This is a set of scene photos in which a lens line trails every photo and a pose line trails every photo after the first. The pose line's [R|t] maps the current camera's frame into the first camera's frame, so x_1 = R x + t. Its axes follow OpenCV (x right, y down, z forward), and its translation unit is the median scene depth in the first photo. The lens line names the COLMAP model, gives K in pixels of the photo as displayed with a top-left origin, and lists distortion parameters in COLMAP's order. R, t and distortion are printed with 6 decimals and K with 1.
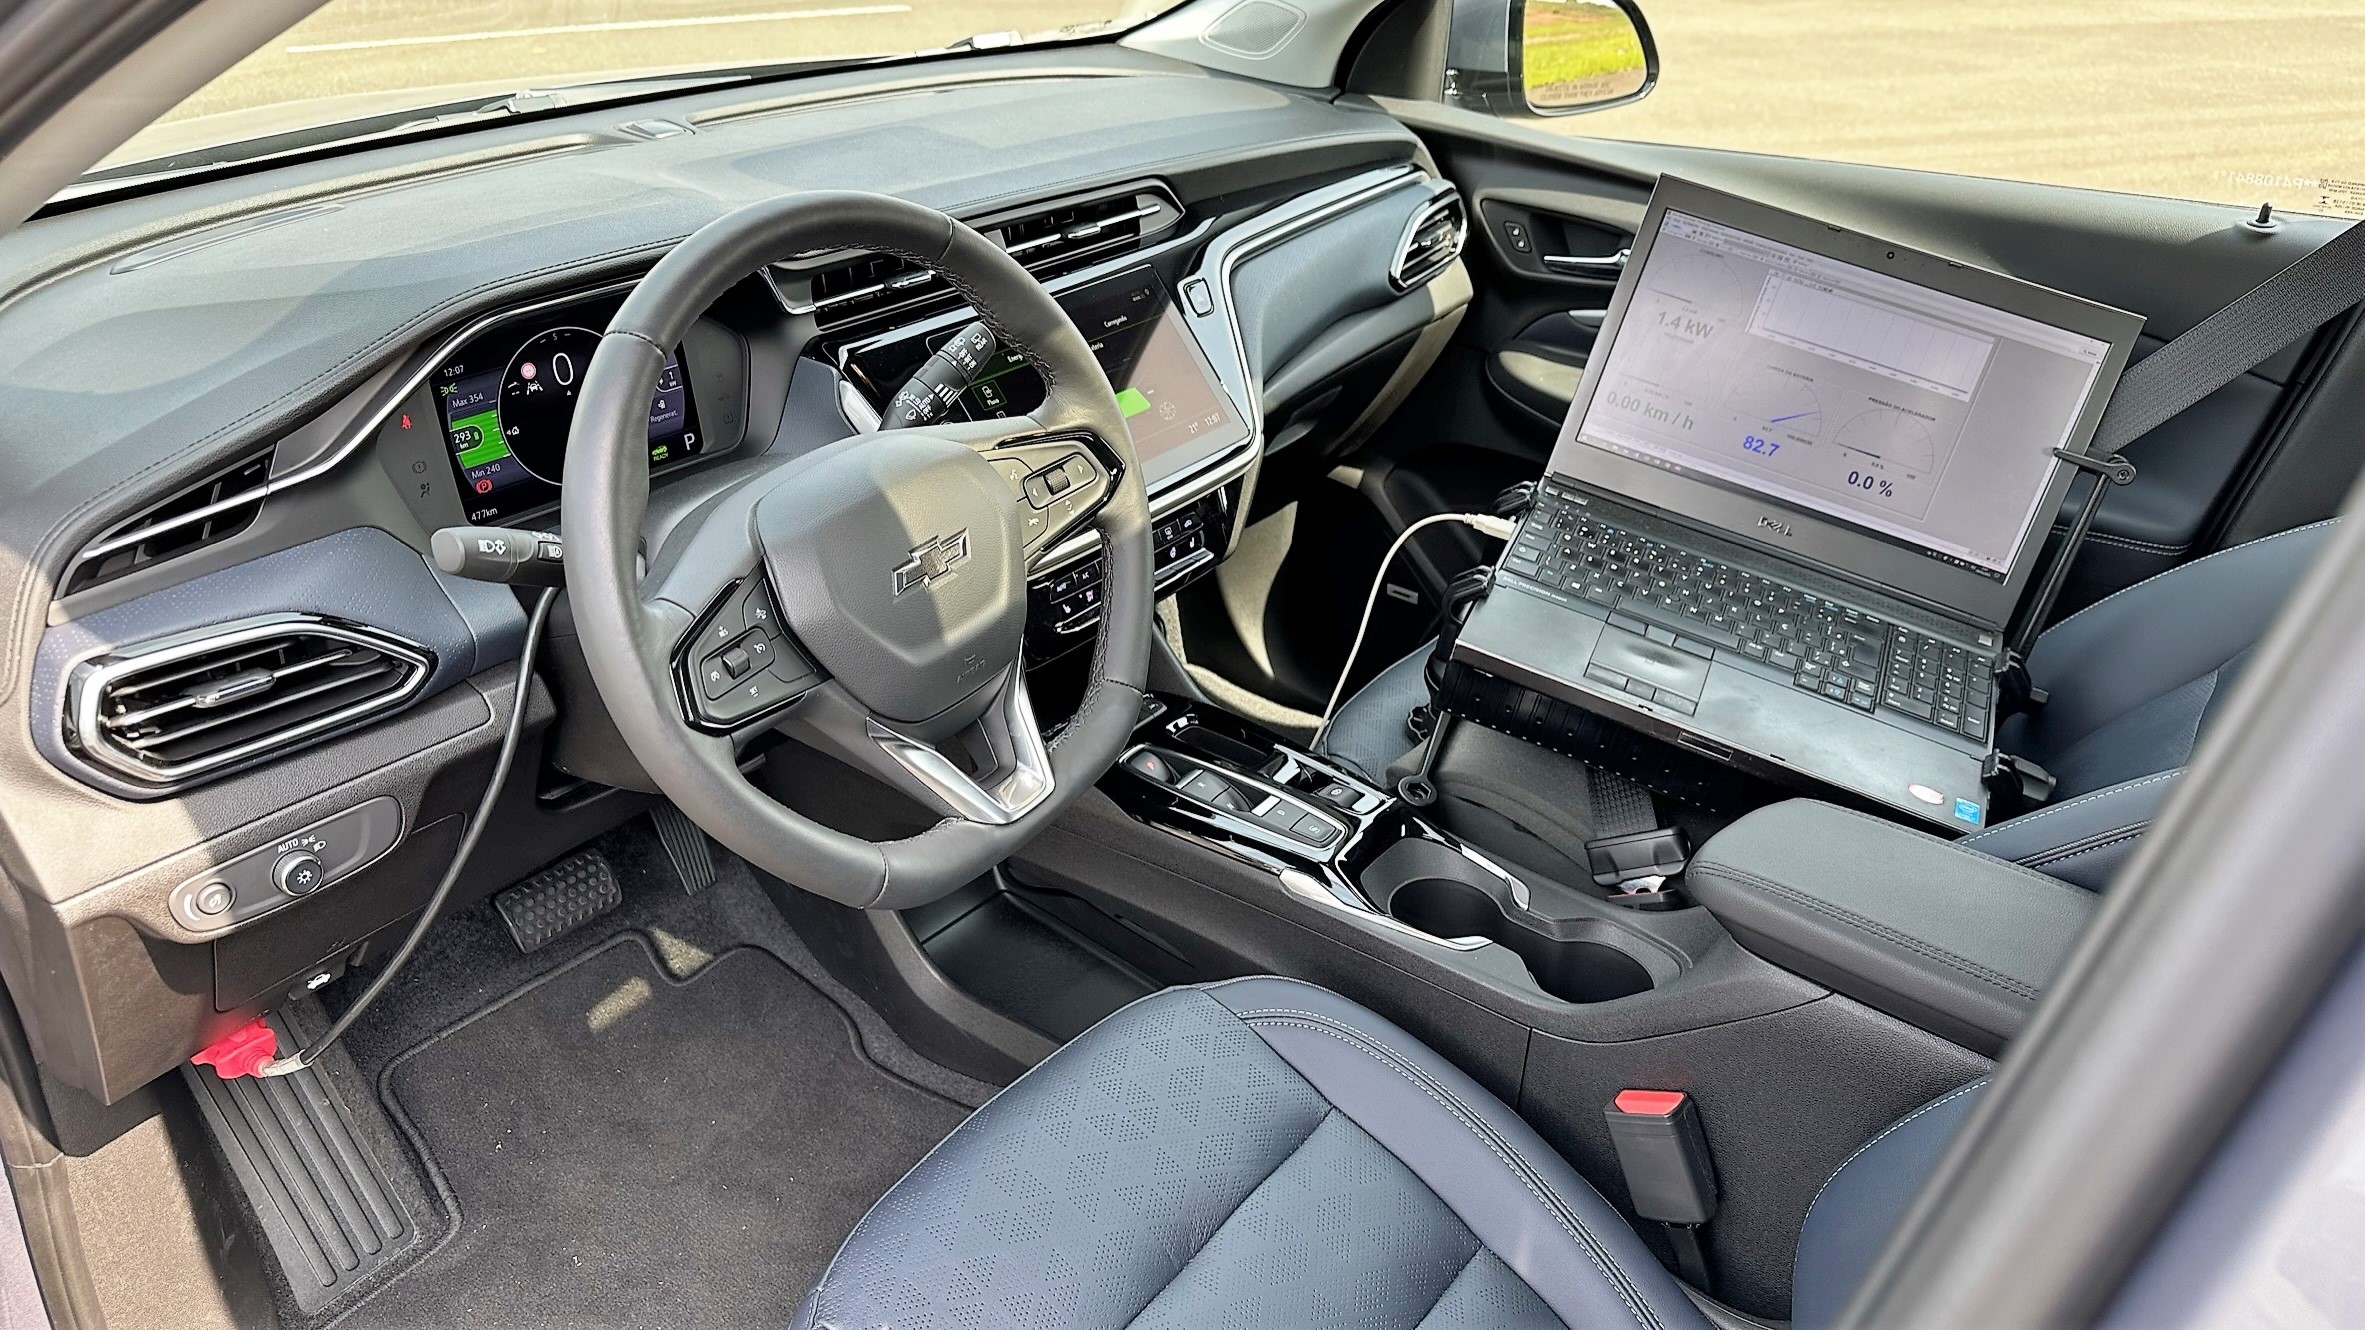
lens RADIAL K [[1674.3, 0, 1182.5], [0, 1674.3, 665.0], [0, 0, 1]] dist [0.178678, -0.445116]
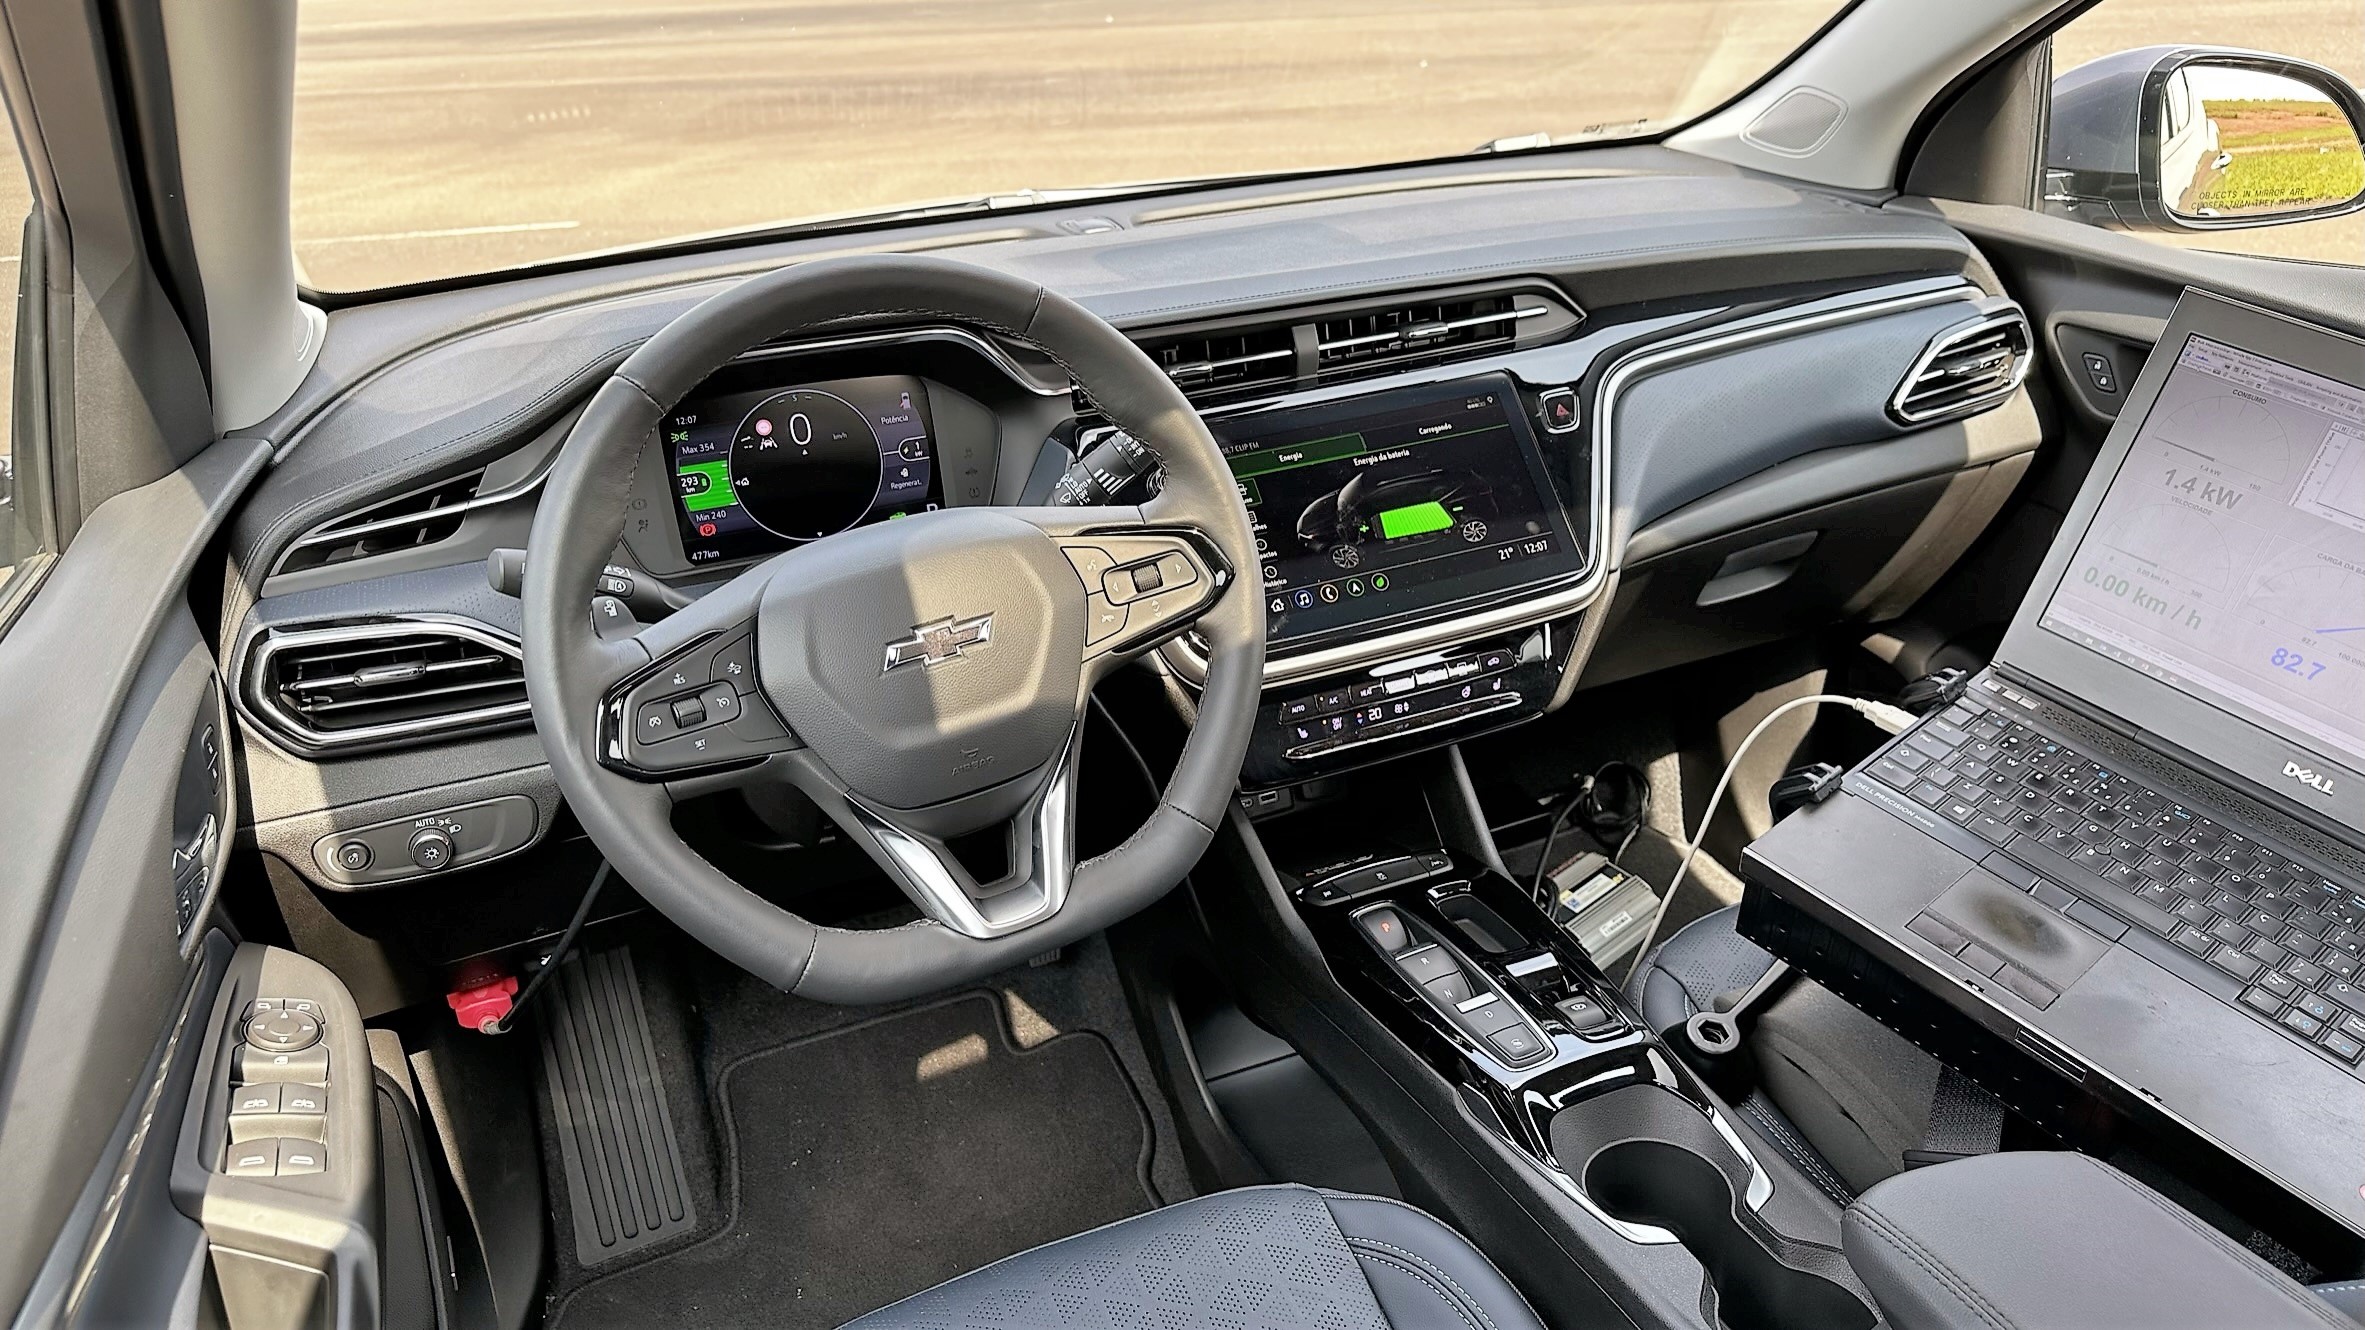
lens RADIAL K [[1675.7, 0, 1182.5], [0, 1675.7, 665.0], [0, 0, 1]] dist [0.091208, -0.155434]
pose [[0.872669, 0.131953, -0.470146, 0.267301], [-0.166764, 0.985446, -0.032963, -0.026679], [0.458954, 0.107169, 0.881973, 0.156741]]
